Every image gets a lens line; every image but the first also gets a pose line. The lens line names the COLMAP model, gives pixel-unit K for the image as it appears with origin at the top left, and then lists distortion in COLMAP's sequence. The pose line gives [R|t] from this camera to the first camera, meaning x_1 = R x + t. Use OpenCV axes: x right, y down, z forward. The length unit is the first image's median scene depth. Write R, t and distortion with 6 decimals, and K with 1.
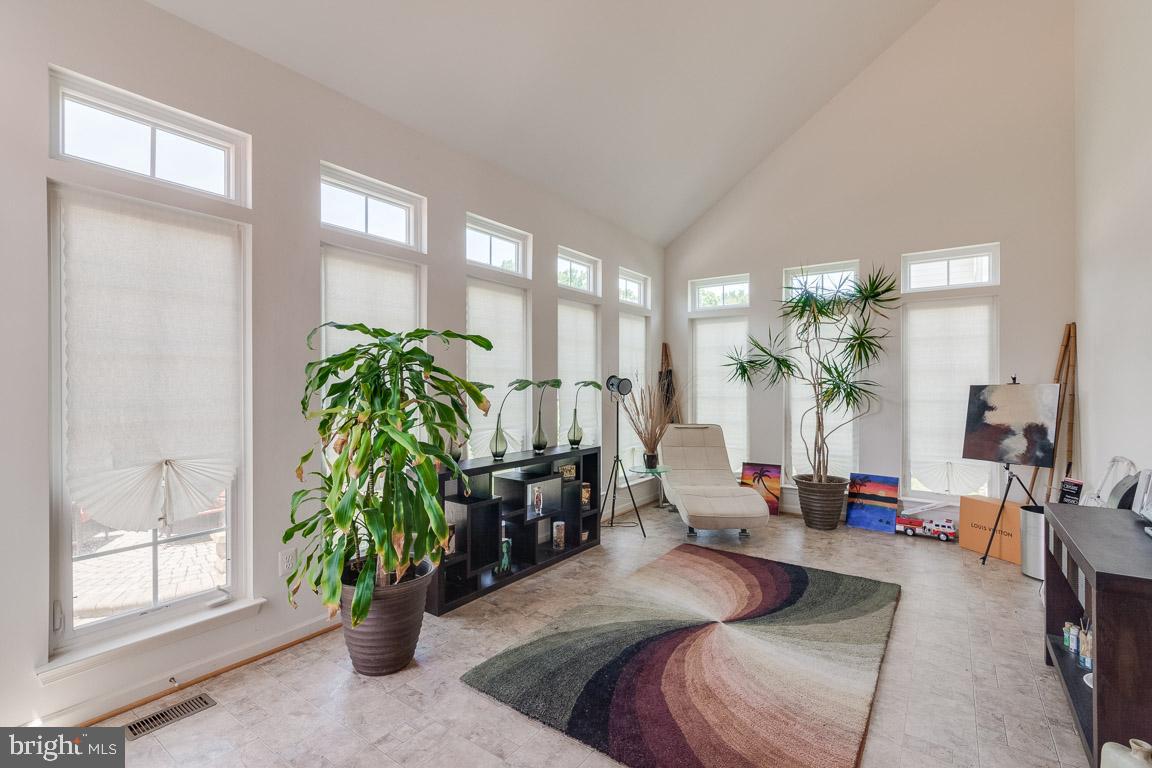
lens RADIAL K [[536.1, 0, 572.4], [0, 536.1, 382.0], [0, 0, 1]] dist [0.004806, -0.000123]
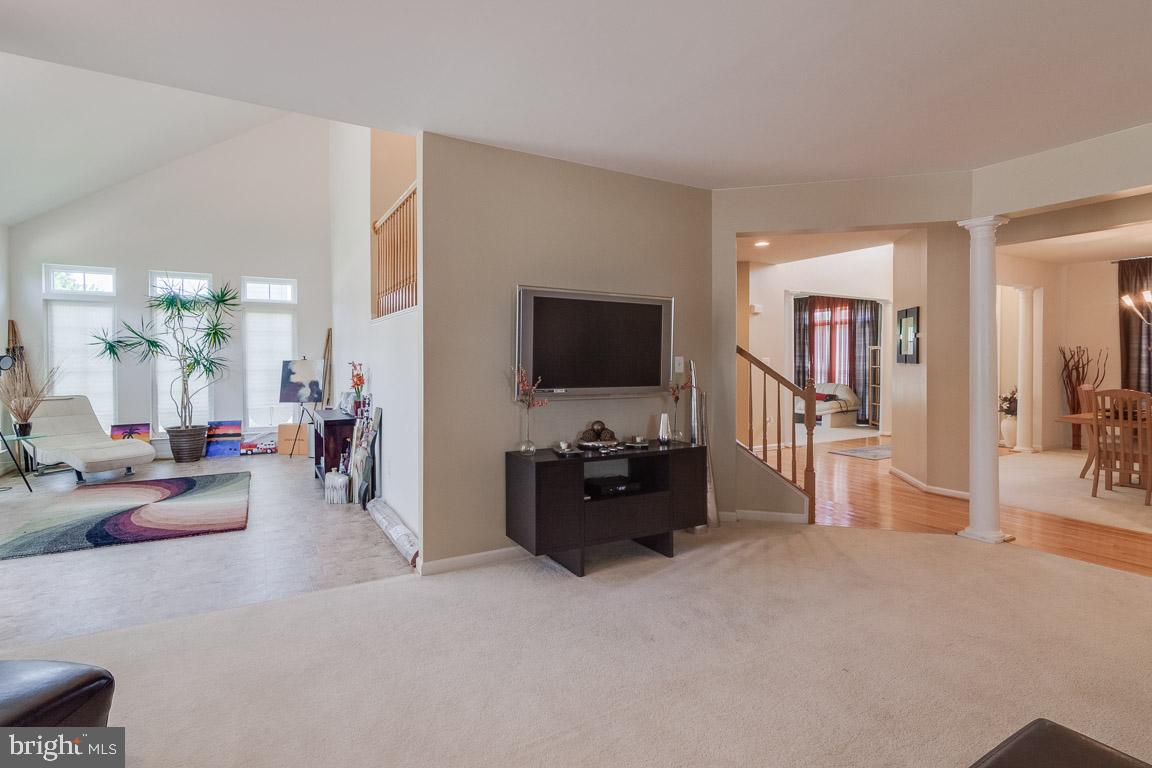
lens RADIAL K [[536.1, 0, 568.5], [0, 536.1, 374.2], [0, 0, 1]] dist [0.004806, -0.000123]
pose [[0.417558, -0.025615, 0.908289, -0.403815], [-0.002768, 0.999562, 0.029462, -0.003327], [-0.908646, -0.014816, 0.417305, -0.504987]]
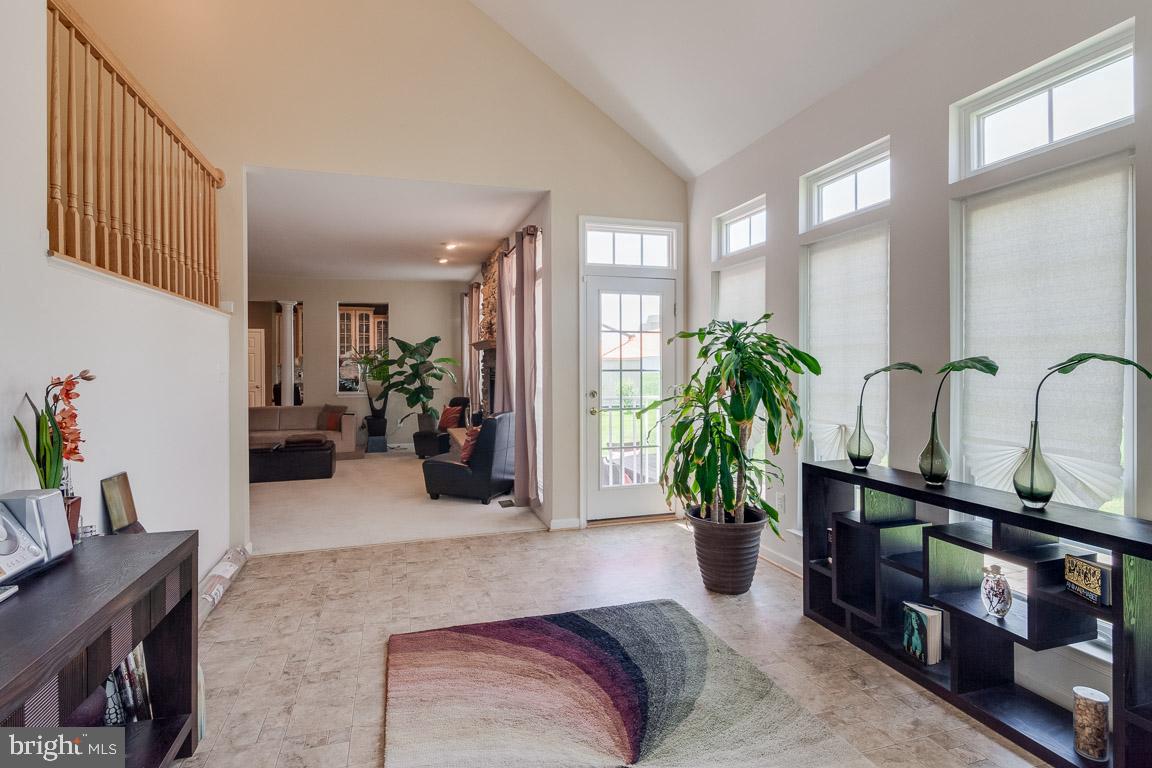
lens RADIAL K [[536.1, 0, 581.0], [0, 536.1, 363.4], [0, 0, 1]] dist [0.004806, -0.000123]
pose [[-0.573430, 0.005504, -0.819236, 0.443865], [0.012002, 0.999927, -0.001683, -0.003559], [0.819166, -0.010798, -0.573454, 0.728416]]
